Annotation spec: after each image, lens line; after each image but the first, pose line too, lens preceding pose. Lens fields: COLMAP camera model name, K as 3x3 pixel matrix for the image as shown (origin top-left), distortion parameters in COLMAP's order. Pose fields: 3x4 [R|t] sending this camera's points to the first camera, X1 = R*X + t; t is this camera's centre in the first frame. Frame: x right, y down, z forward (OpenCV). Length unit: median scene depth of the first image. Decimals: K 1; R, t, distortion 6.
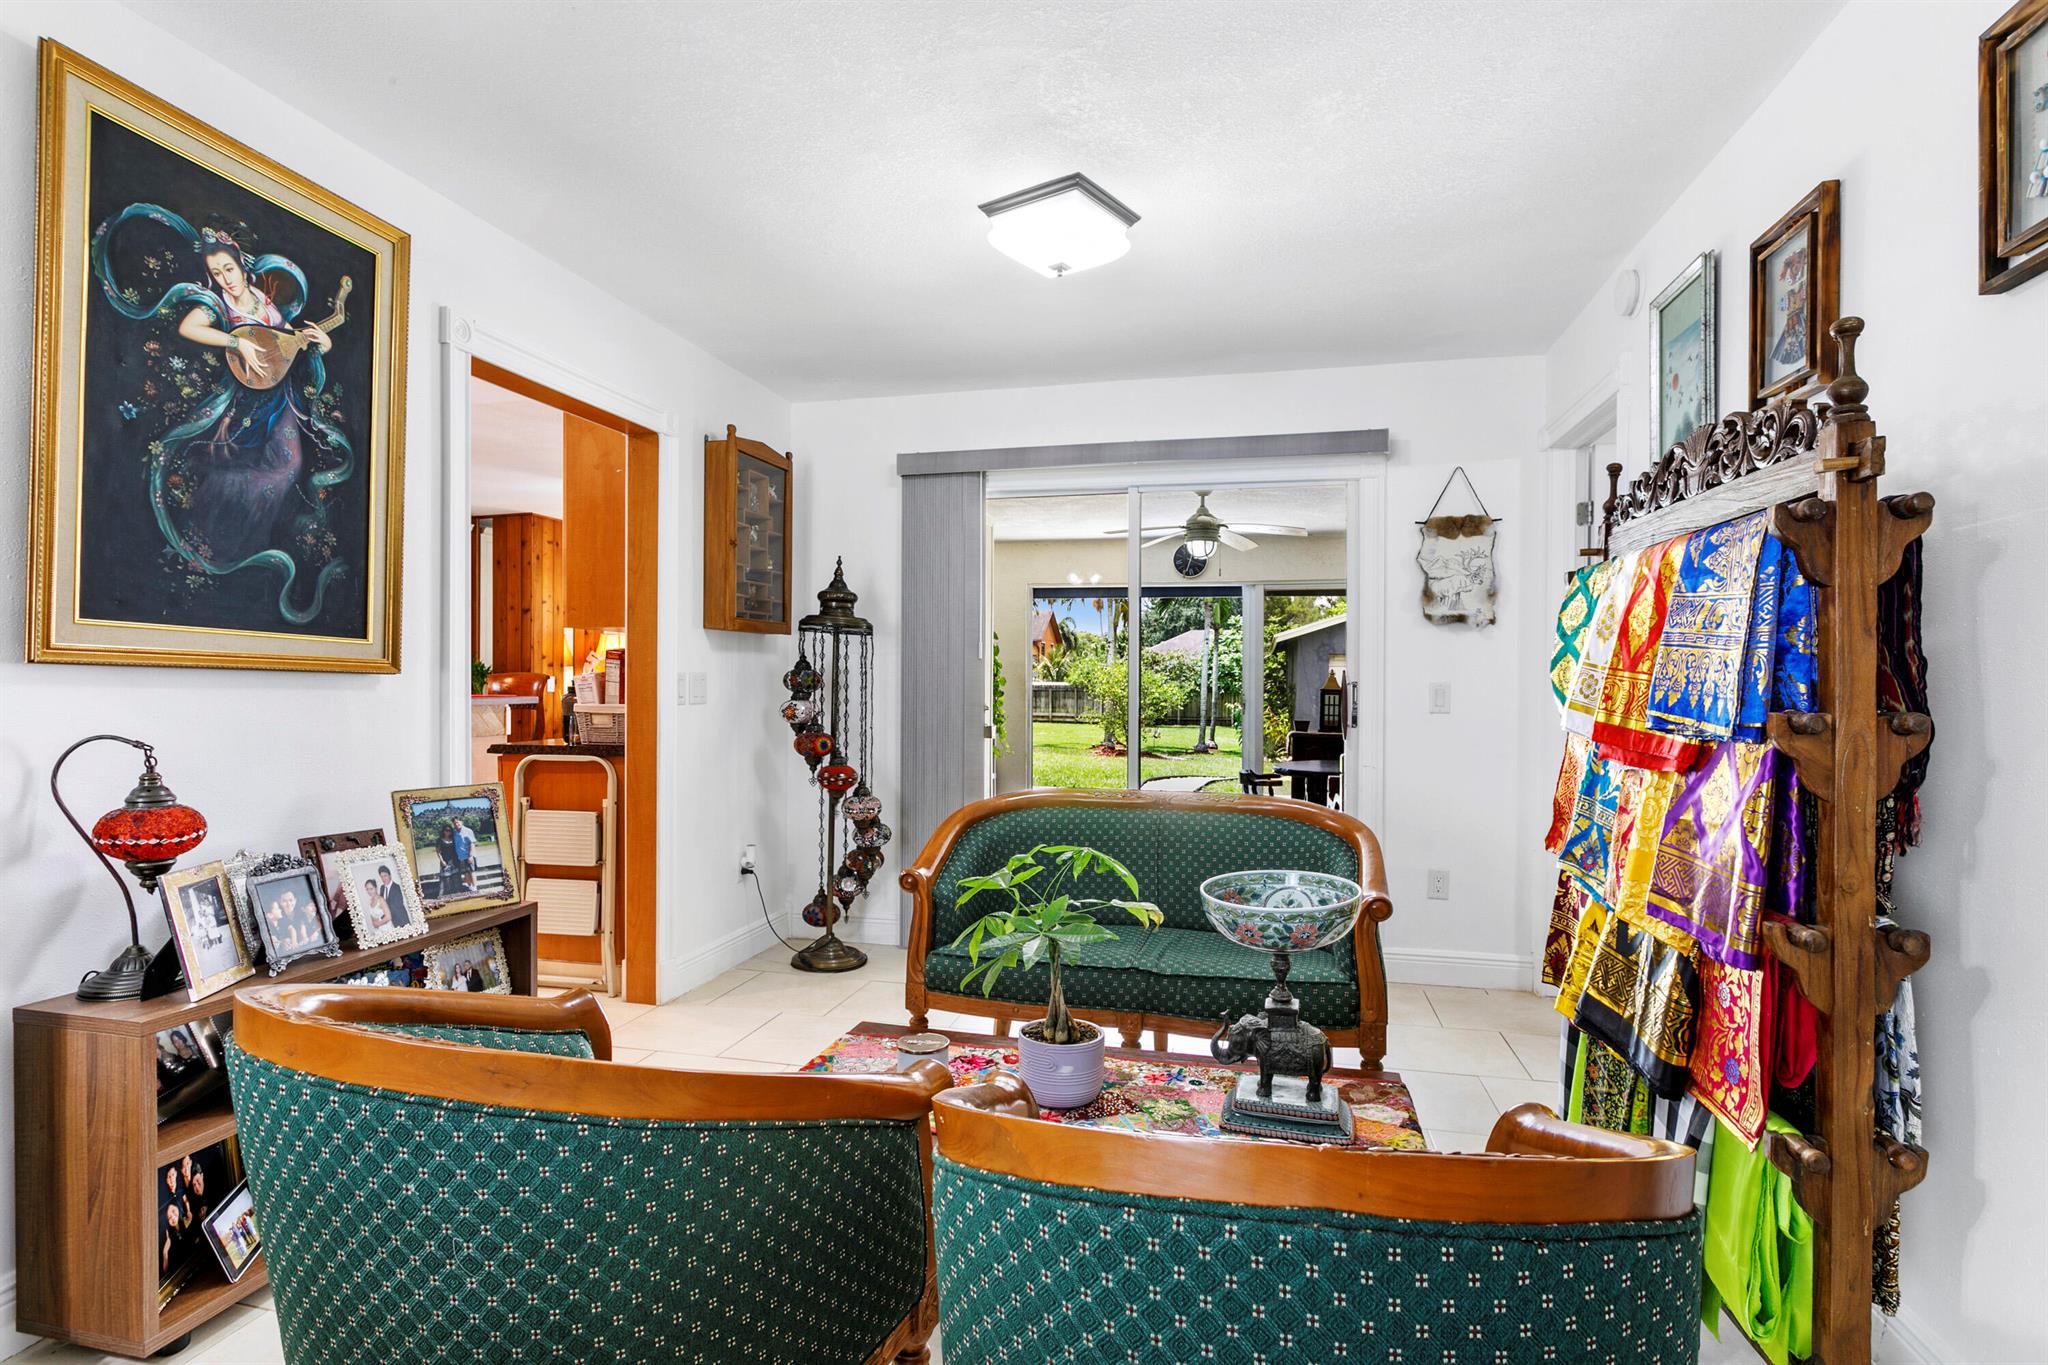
lens RADIAL K [[1035.7, 0, 1023.8], [0, 1035.7, 680.8], [0, 0, 1]] dist [-0.010229, 0.003167]
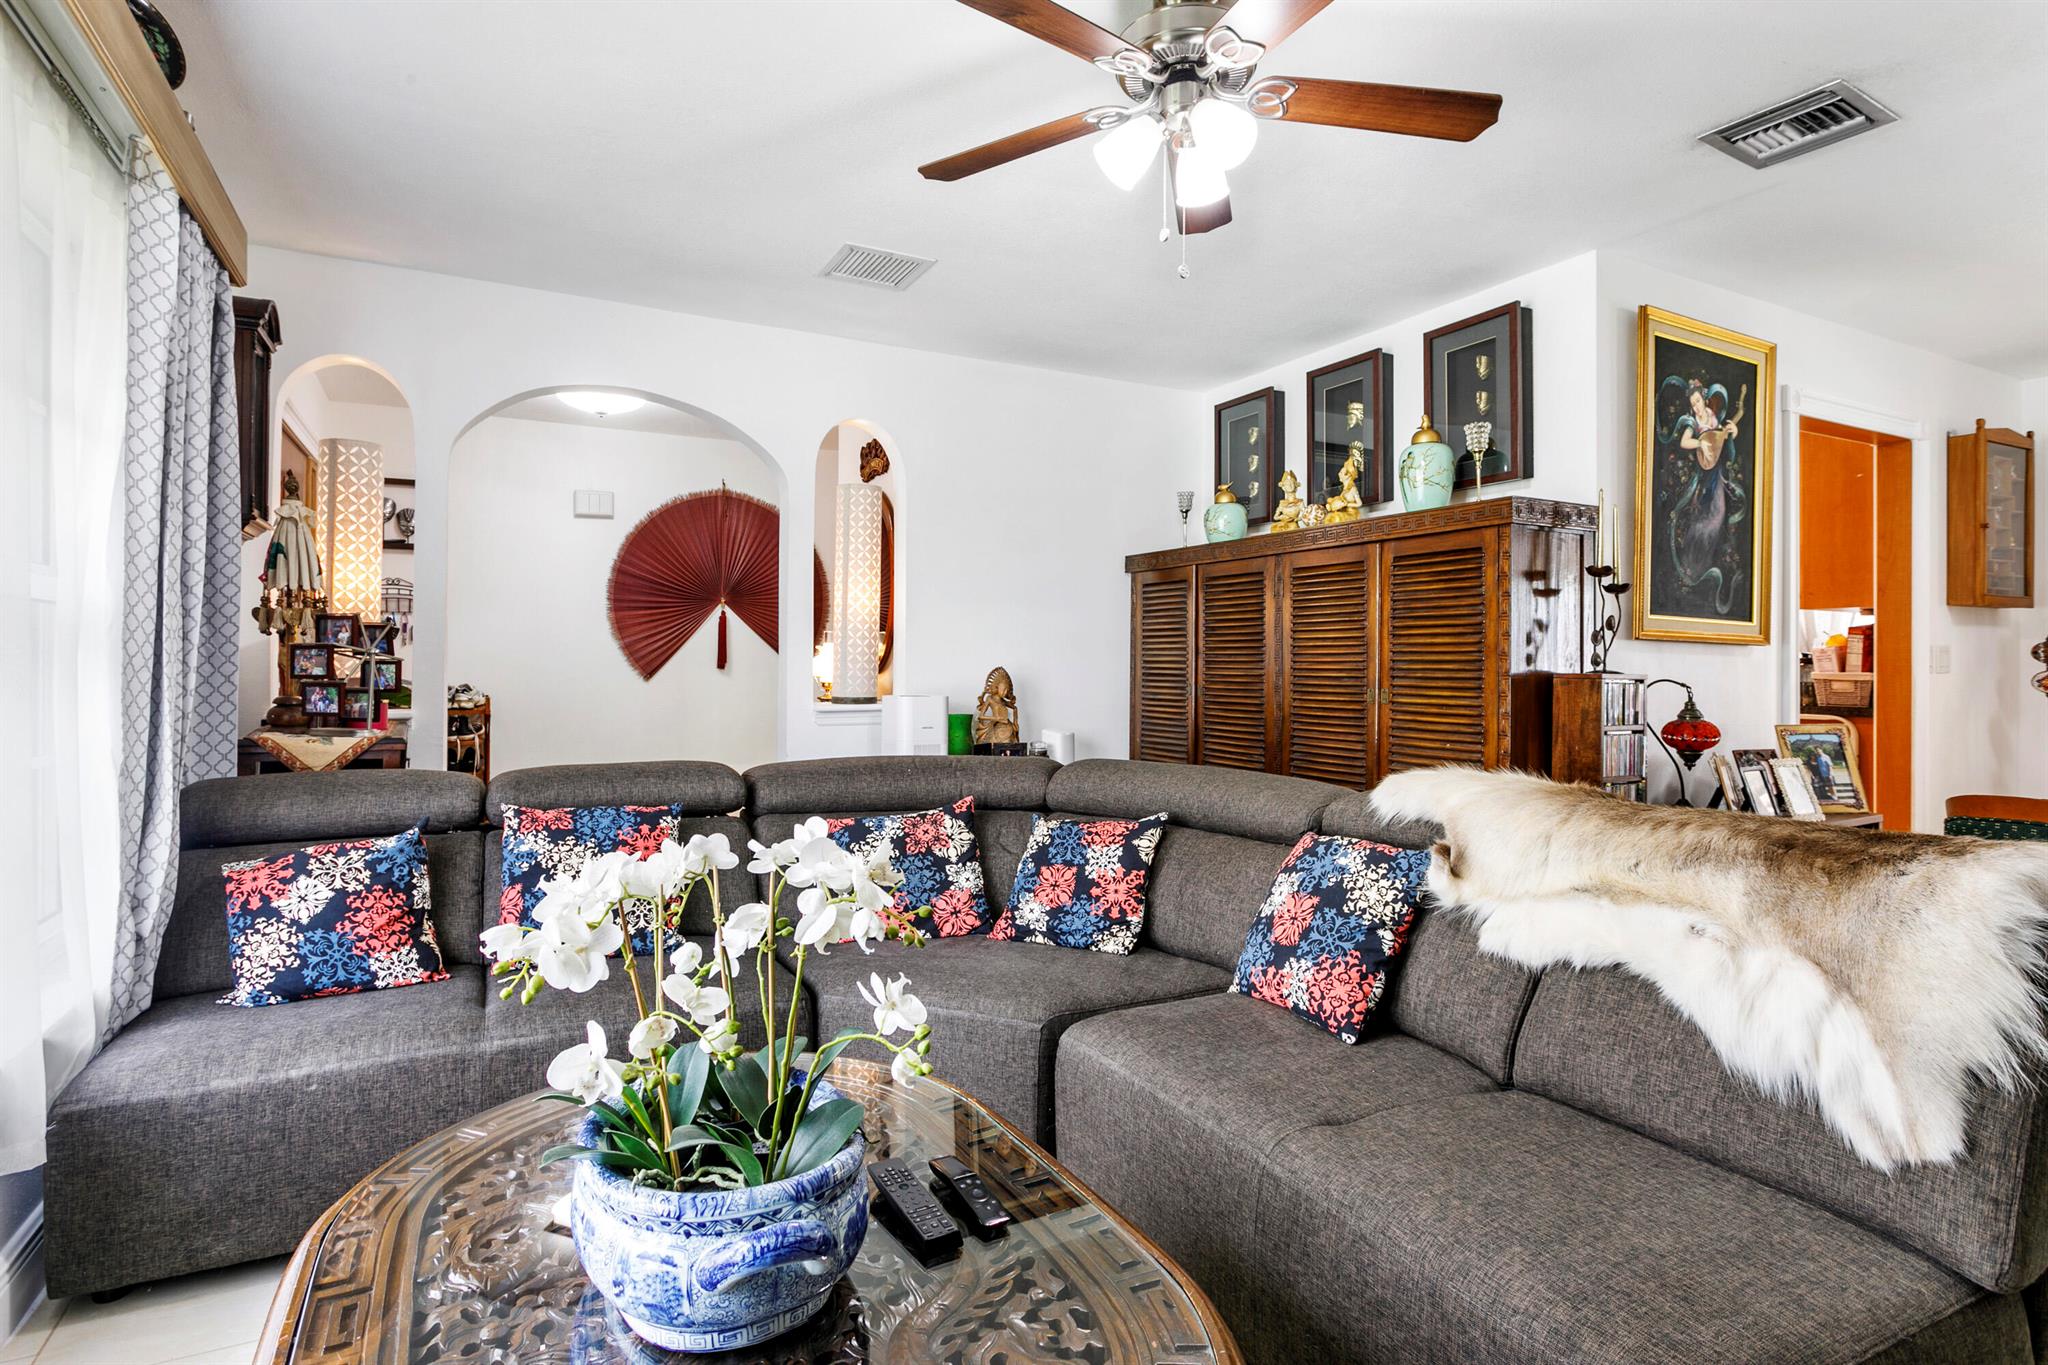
lens RADIAL K [[1035.7, 0, 1021.7], [0, 1035.7, 648.2], [0, 0, 1]] dist [-0.010229, 0.003167]
pose [[0.654346, -0.012750, -0.756088, -0.196519], [0.001246, 0.999875, -0.015783, 0.018872], [0.756194, 0.009386, 0.654280, -0.753015]]
